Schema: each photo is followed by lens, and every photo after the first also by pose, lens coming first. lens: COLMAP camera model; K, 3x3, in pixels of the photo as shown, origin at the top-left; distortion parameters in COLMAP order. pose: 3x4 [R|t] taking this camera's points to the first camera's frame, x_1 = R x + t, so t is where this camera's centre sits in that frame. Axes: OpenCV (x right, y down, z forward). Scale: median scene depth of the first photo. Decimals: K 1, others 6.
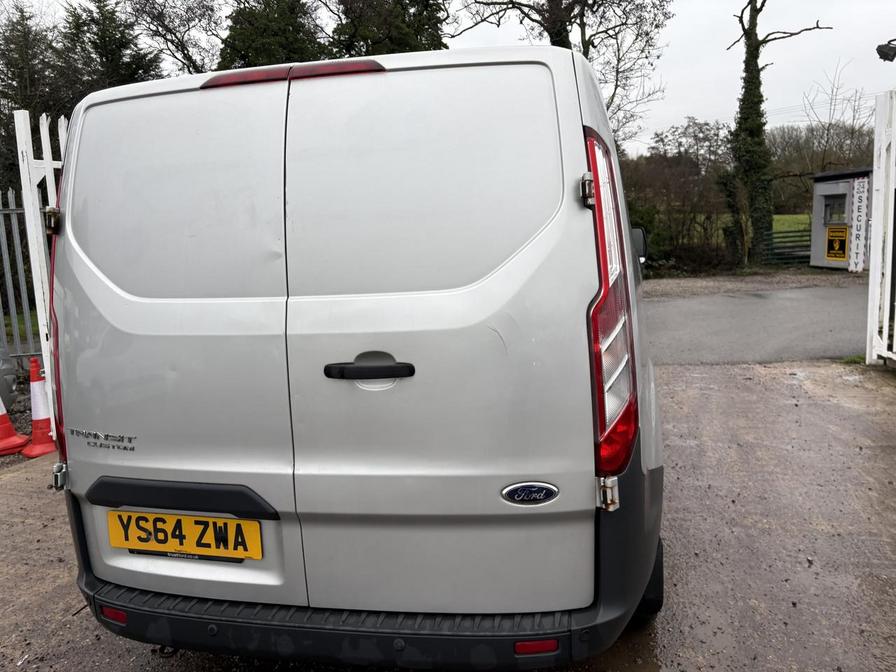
lens RADIAL K [[671.0, 0, 454.6], [0, 671.0, 320.8], [0, 0, 1]] dist [0.063128, -0.067134]
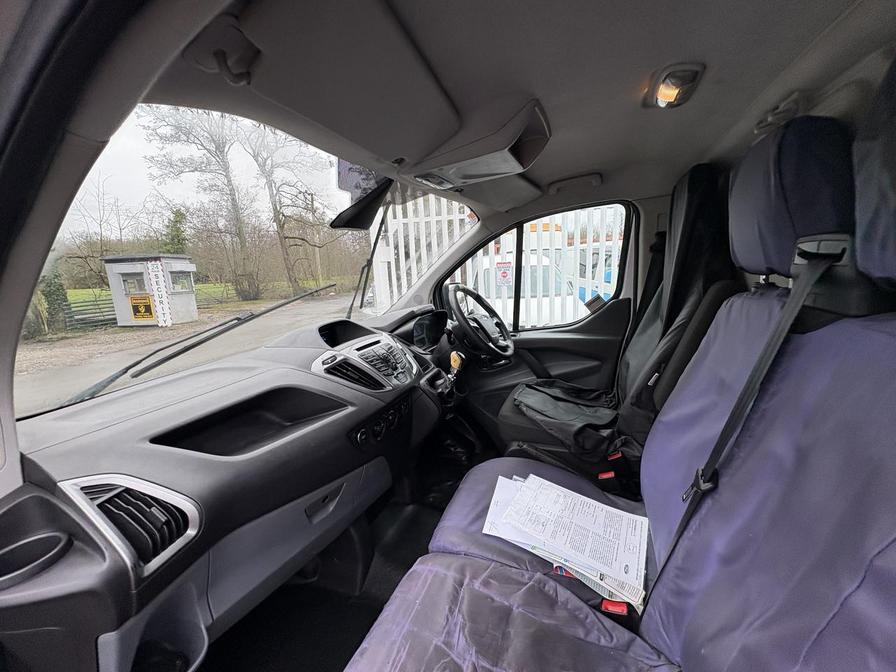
lens RADIAL K [[350.3, 0, 444.5], [0, 350.3, 339.6], [0, 0, 1]] dist [-0.001447, -0.000109]
pose [[0.192543, -0.158921, 0.968334, -0.019823], [0.169351, 0.977374, 0.126731, -0.035548], [-0.966565, 0.139587, 0.215100, 0.251749]]
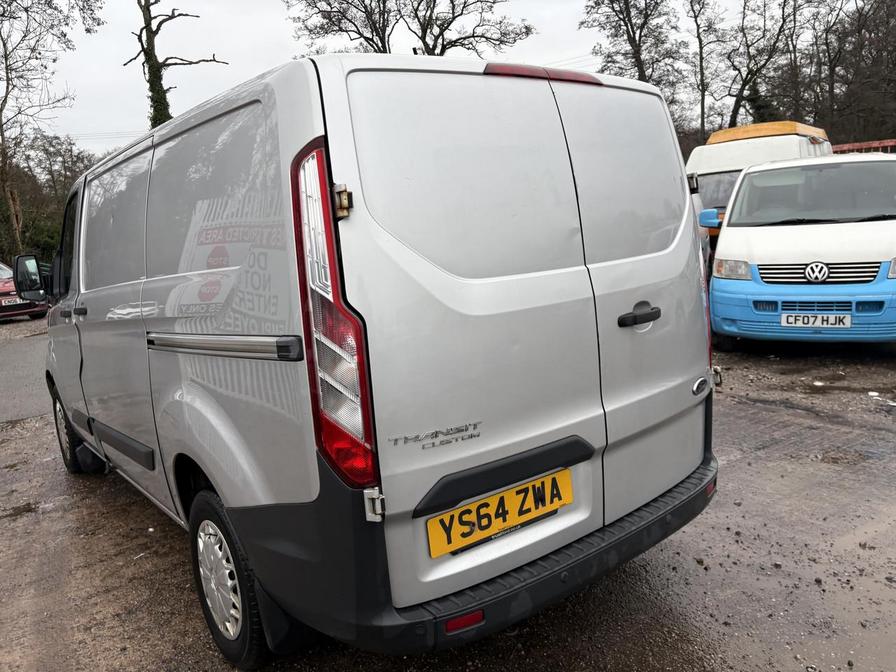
lens RADIAL K [[683.6, 0, 449.9], [0, 683.6, 315.5], [0, 0, 1]] dist [0.035292, -0.036654]
pose [[0.638445, -0.108365, 0.762000, -0.117677], [0.138212, 0.990087, 0.025000, -0.000936], [-0.757156, 0.089357, 0.647094, 0.036937]]
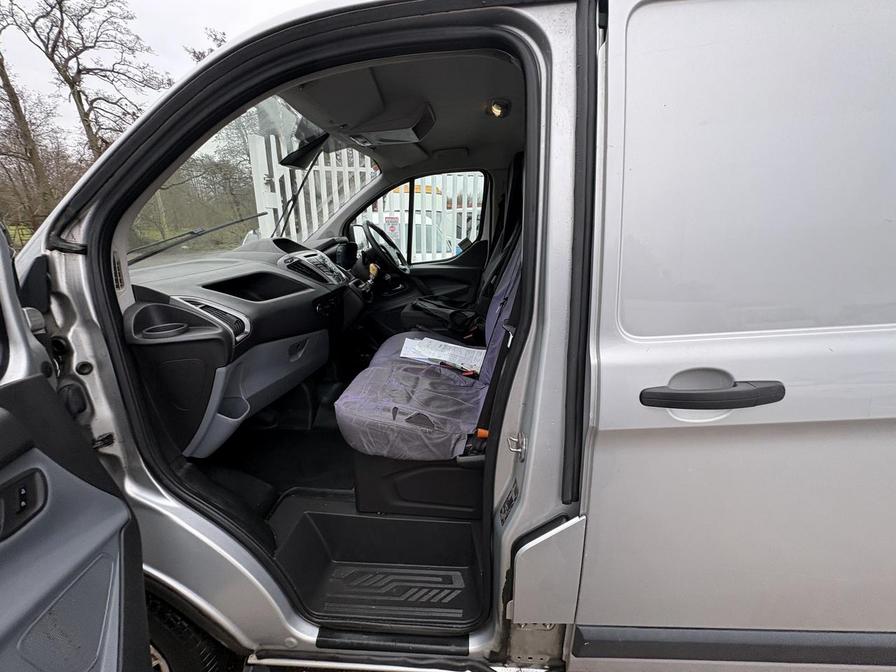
lens RADIAL K [[355.6, 0, 443.0], [0, 355.6, 335.7], [0, 0, 1]] dist [0.002661, 0.000257]
pose [[-0.128710, -0.241970, 0.961709, -0.058578], [0.124379, 0.958179, 0.257727, -0.028027], [-0.983851, 0.152789, -0.093231, 0.257838]]
